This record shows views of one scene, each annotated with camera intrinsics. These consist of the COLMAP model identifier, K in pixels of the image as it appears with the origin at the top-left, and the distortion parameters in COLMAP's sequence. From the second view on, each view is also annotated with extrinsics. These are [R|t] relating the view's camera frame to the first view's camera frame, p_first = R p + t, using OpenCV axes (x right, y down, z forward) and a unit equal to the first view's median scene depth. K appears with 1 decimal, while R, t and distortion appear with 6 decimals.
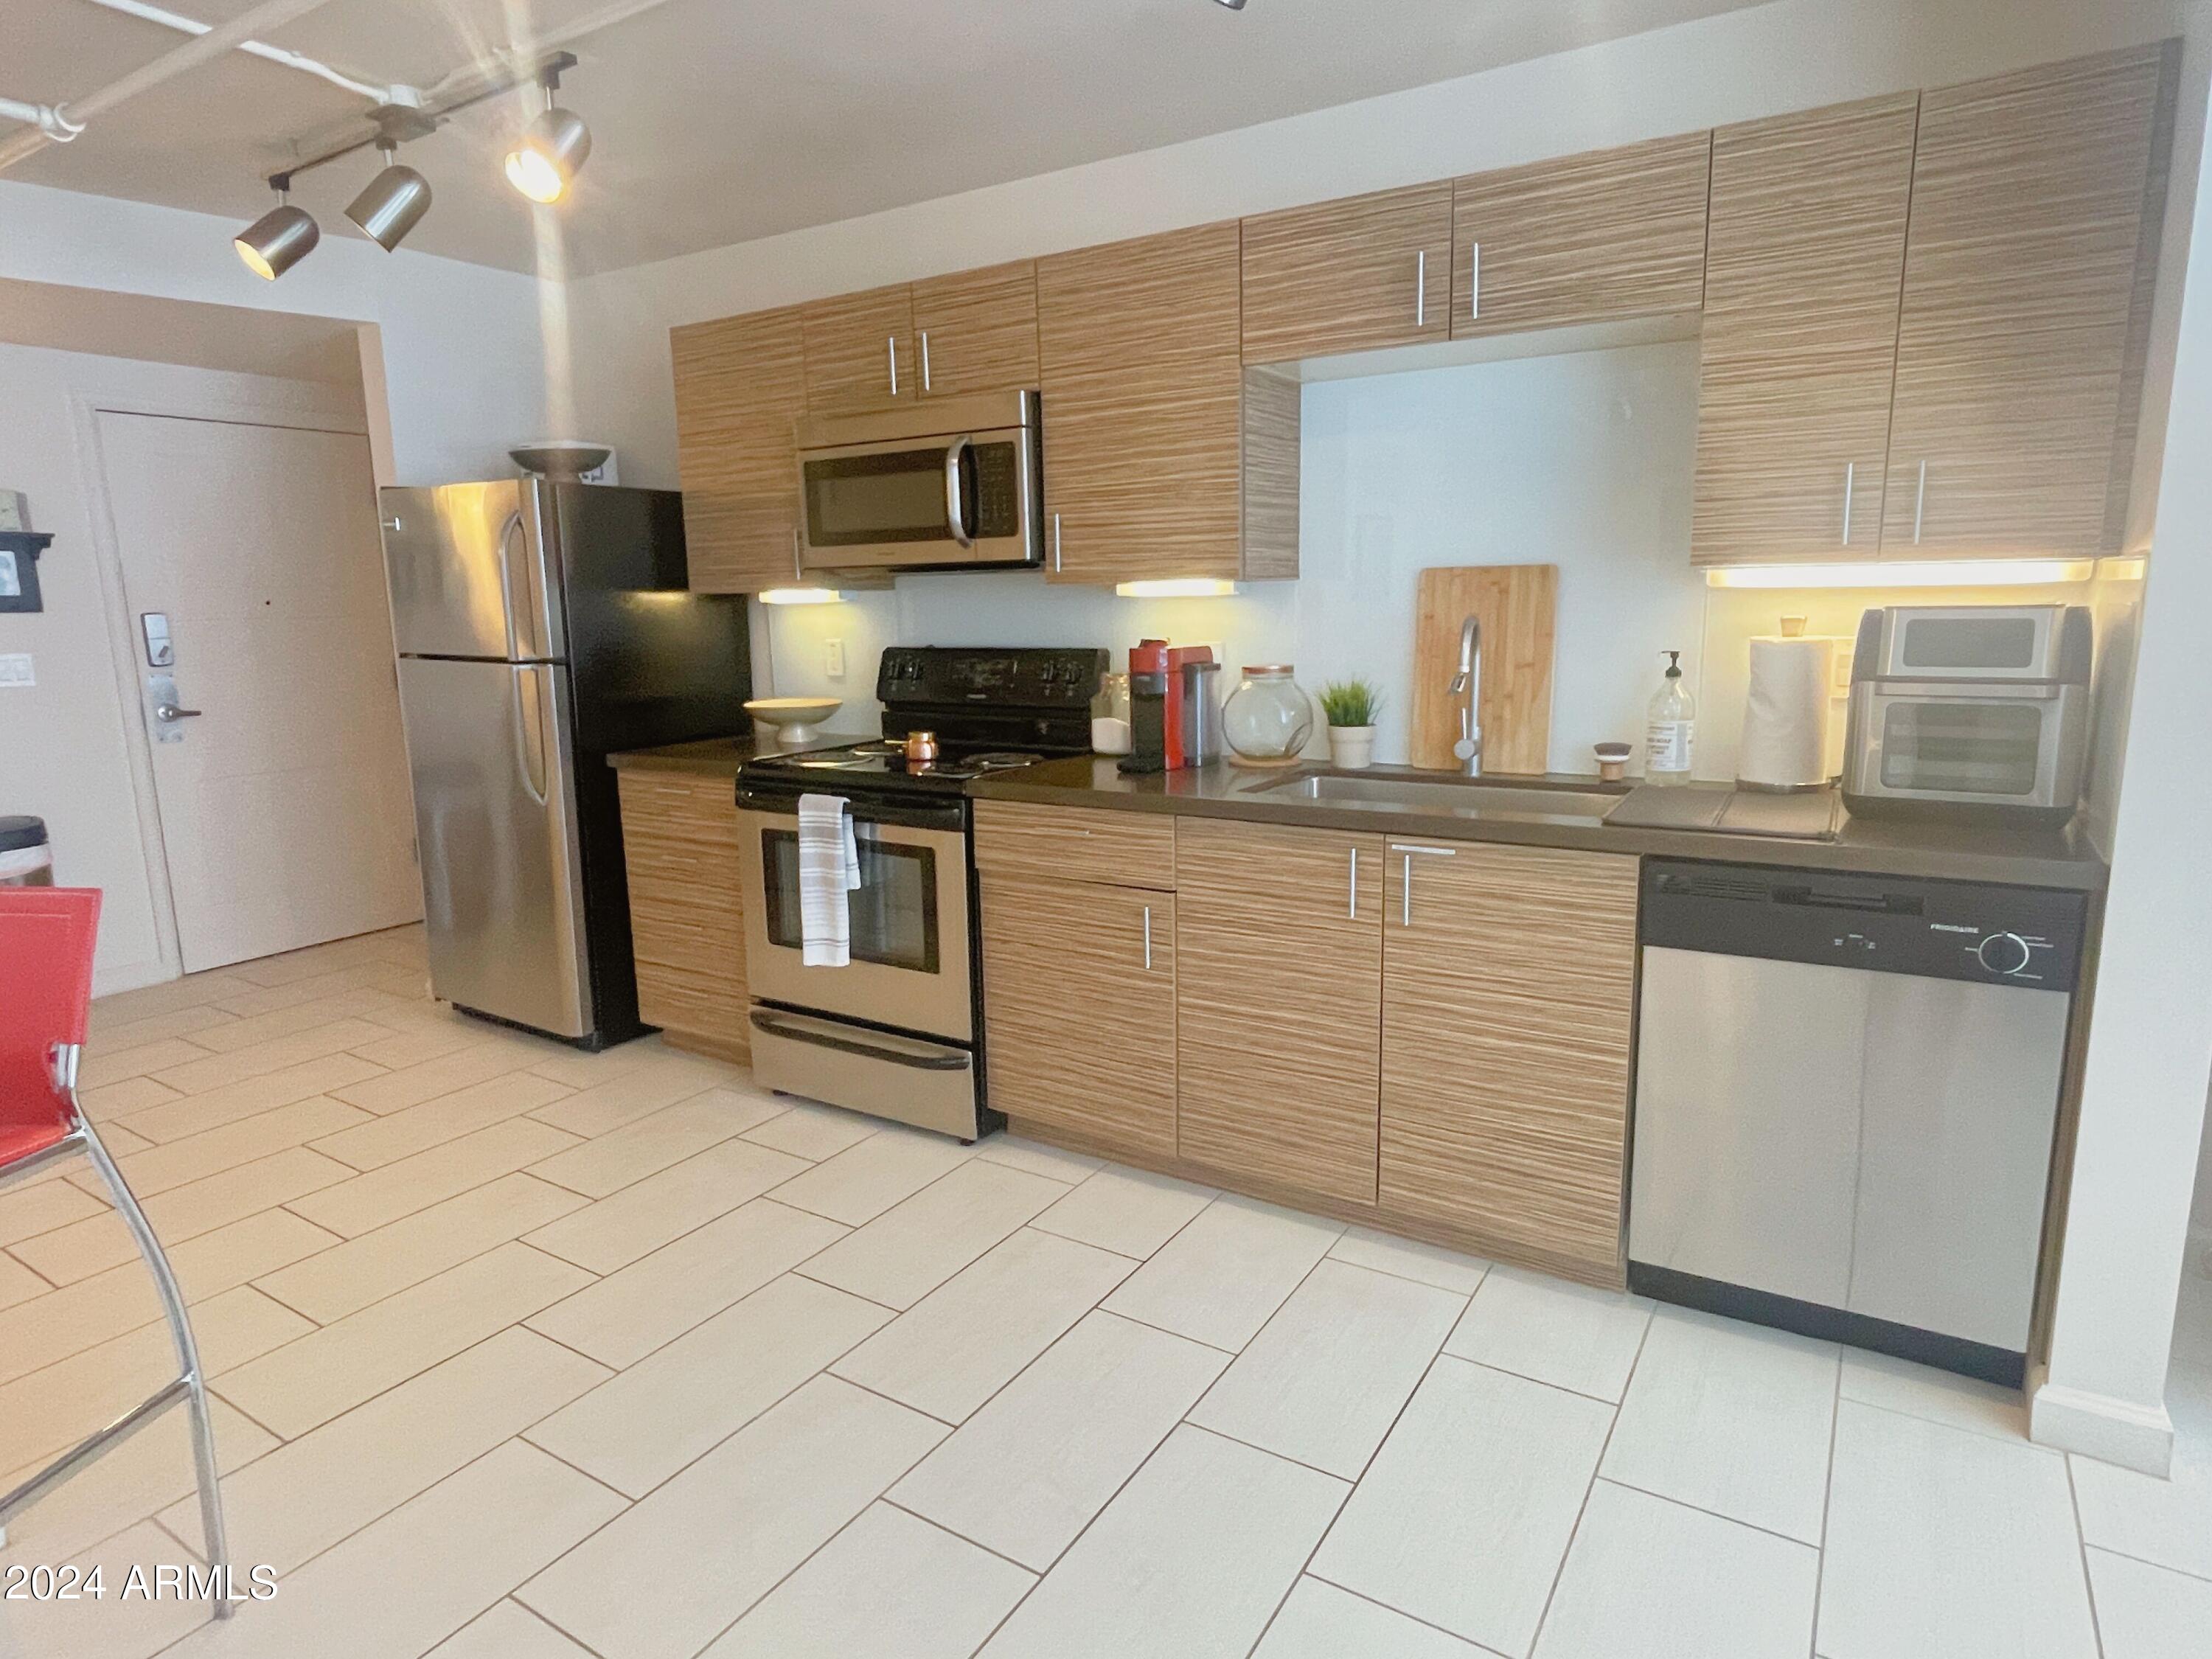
lens RADIAL K [[1266.9, 0, 1095.4], [0, 1266.9, 828.6], [0, 0, 1]] dist [-0.001119, -0.000306]
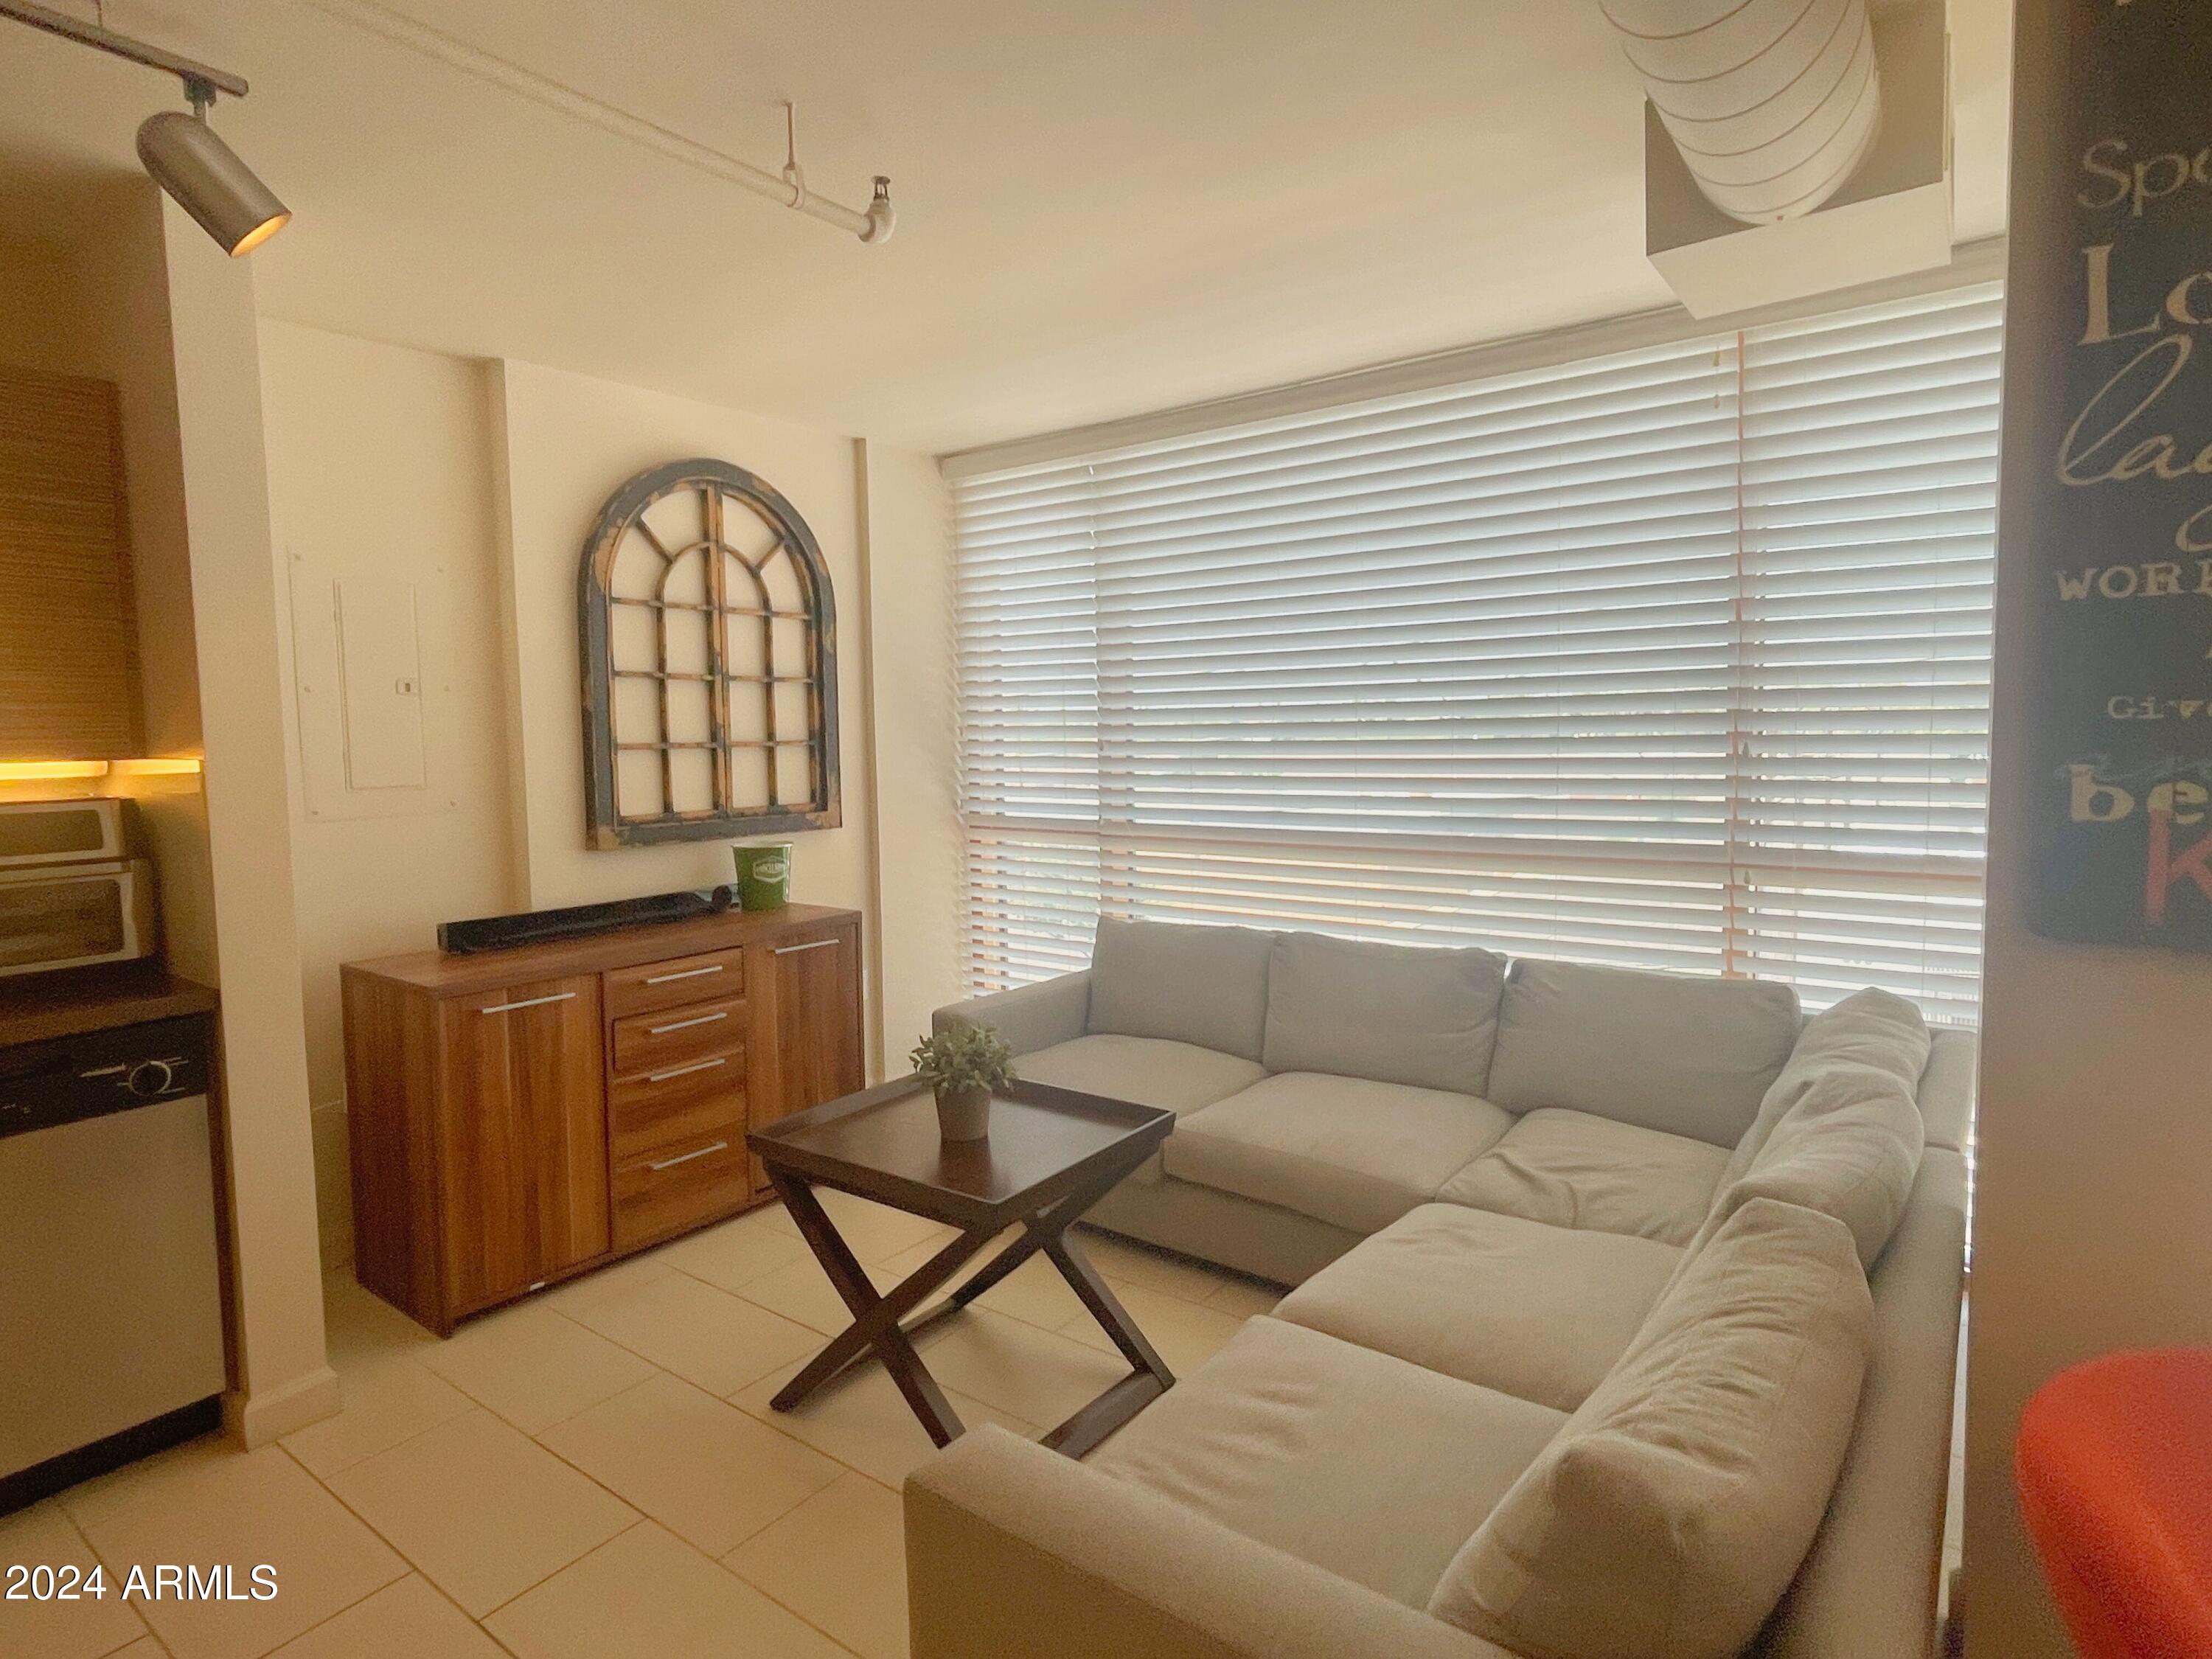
lens RADIAL K [[1184.0, 0, 1106.7], [0, 1184.0, 807.6], [0, 0, 1]] dist [-0.017433, 0.003821]
pose [[0.061514, -0.051295, 0.996787, -0.221279], [0.193466, 0.980351, 0.038510, -0.015070], [-0.979177, 0.190475, 0.070229, -0.023509]]
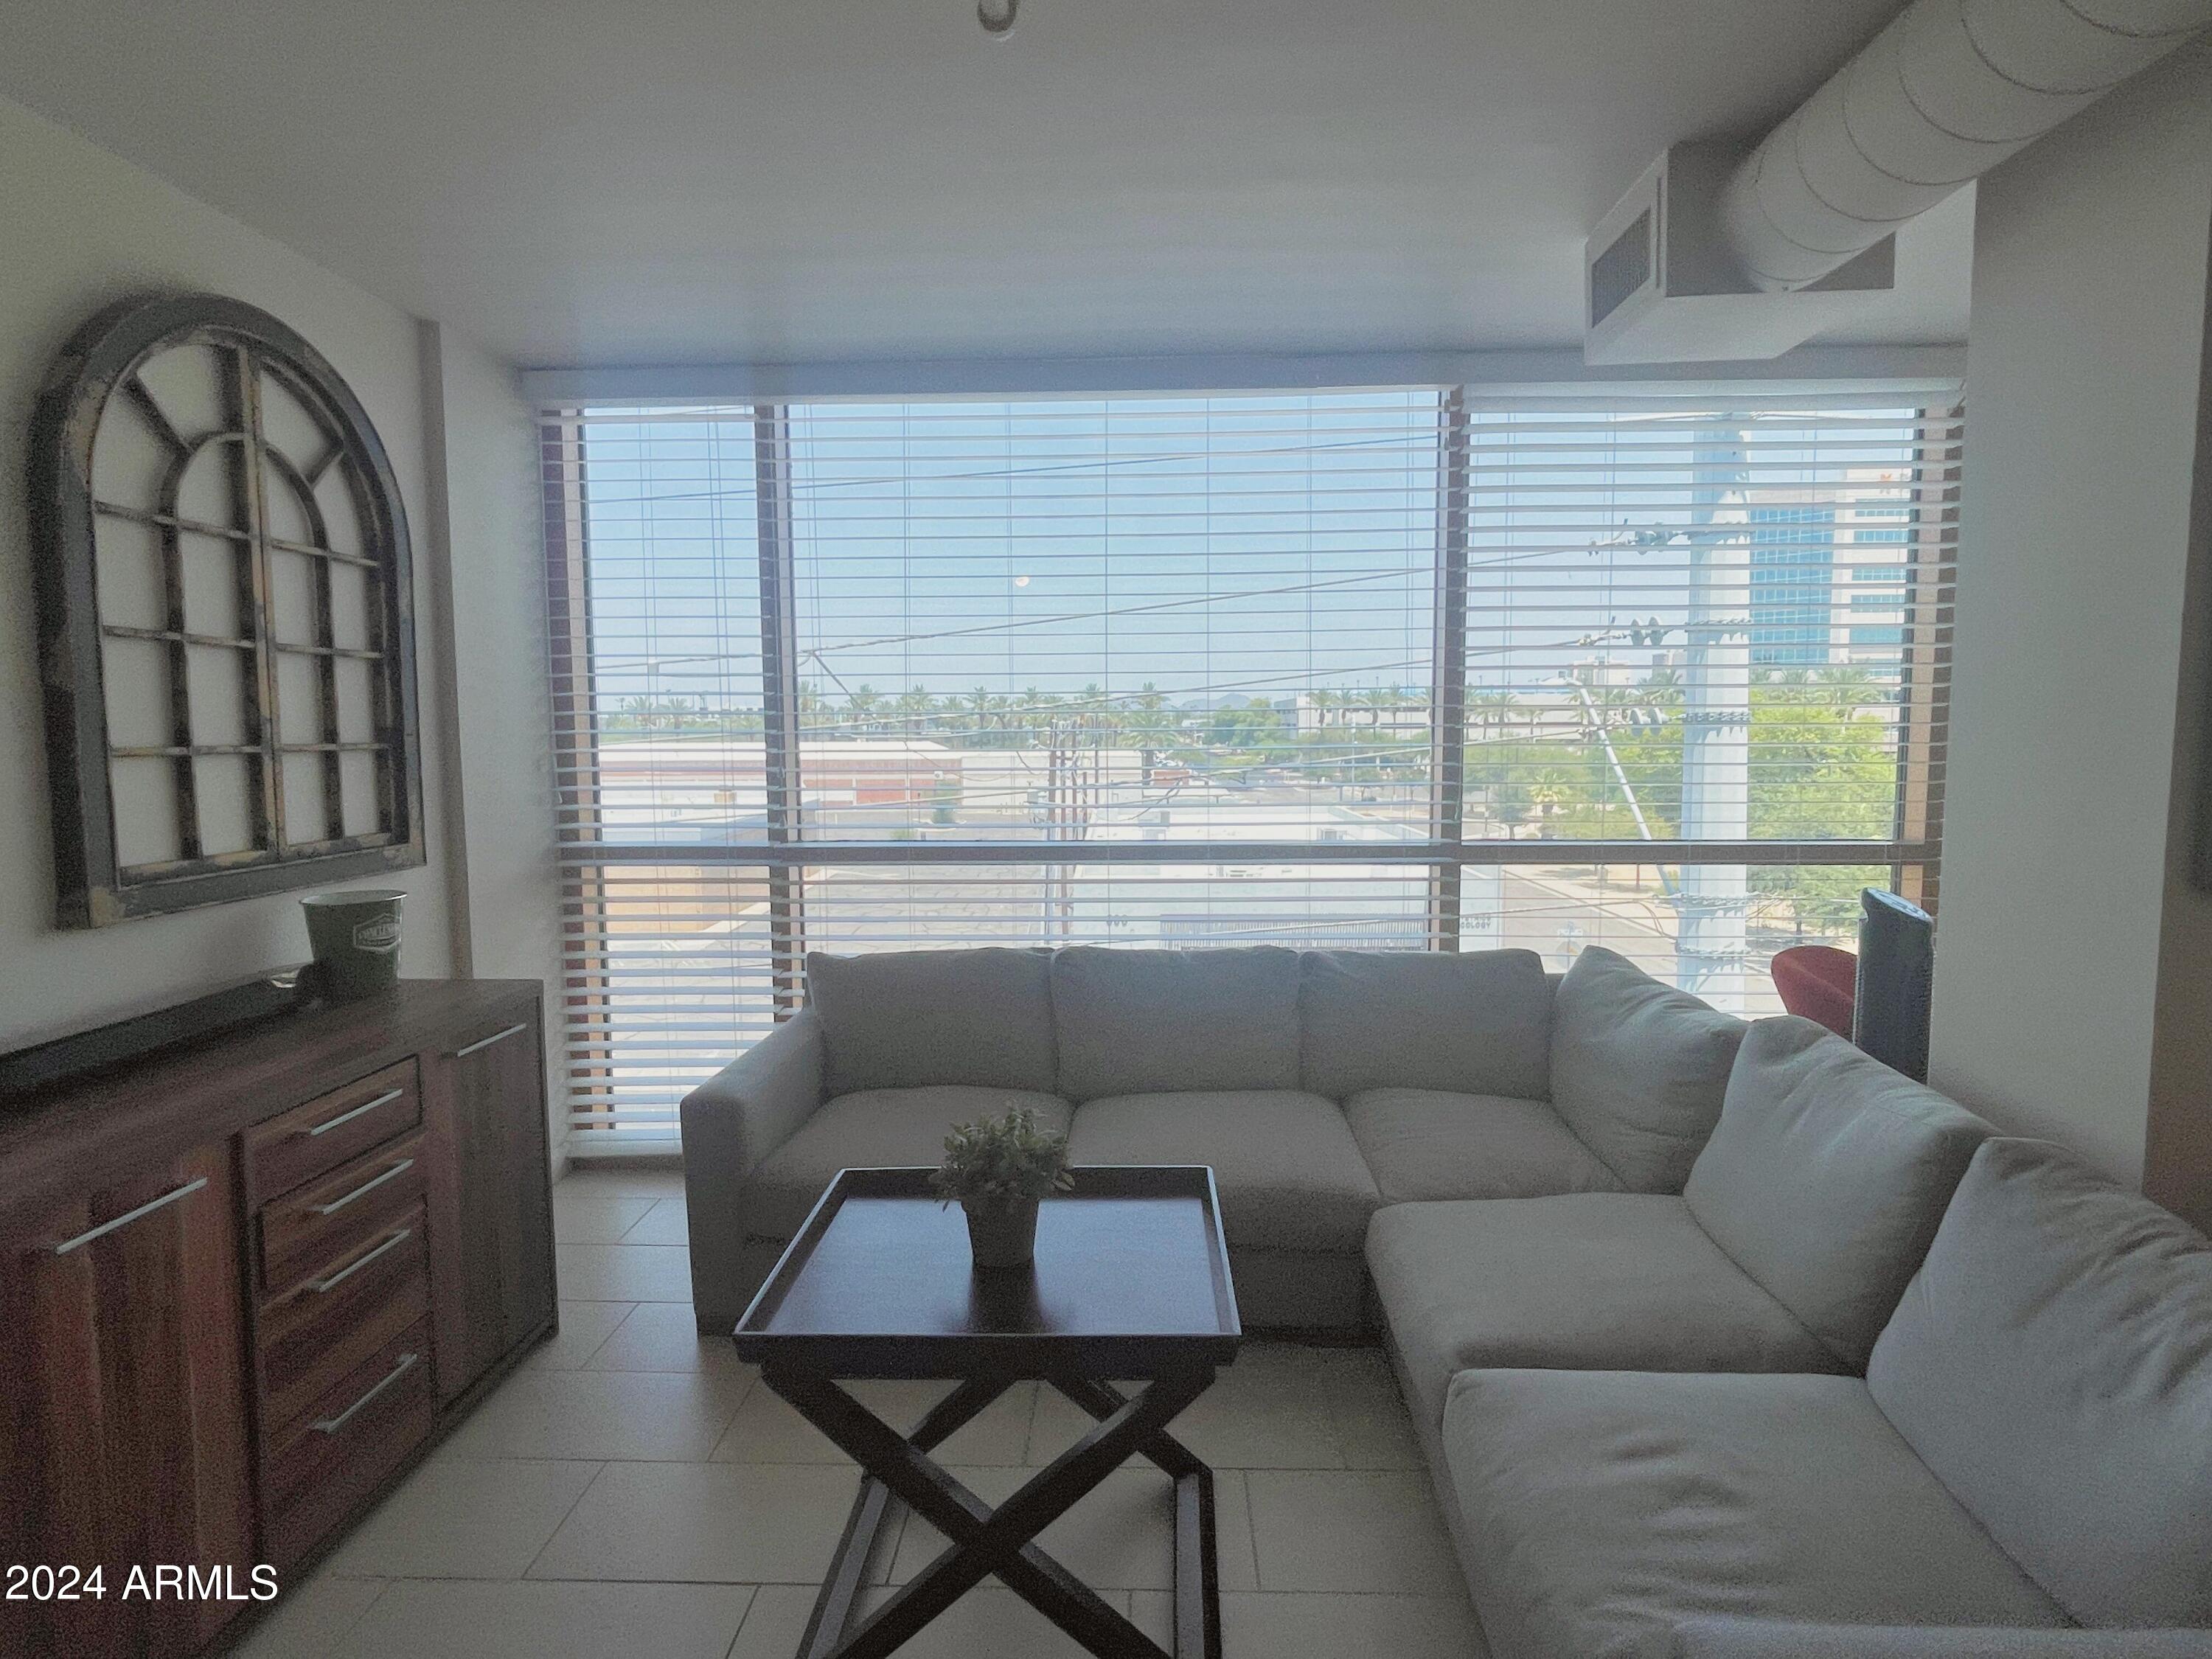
lens RADIAL K [[1142.8, 0, 1106.5], [0, 1142.8, 819.1], [0, 0, 1]] dist [-0.015512, 0.003091]
pose [[-0.516308, -0.049296, 0.854983, 0.038045], [0.168942, 0.972861, 0.158113, -0.091424], [-0.839574, 0.226078, -0.493968, 0.368577]]
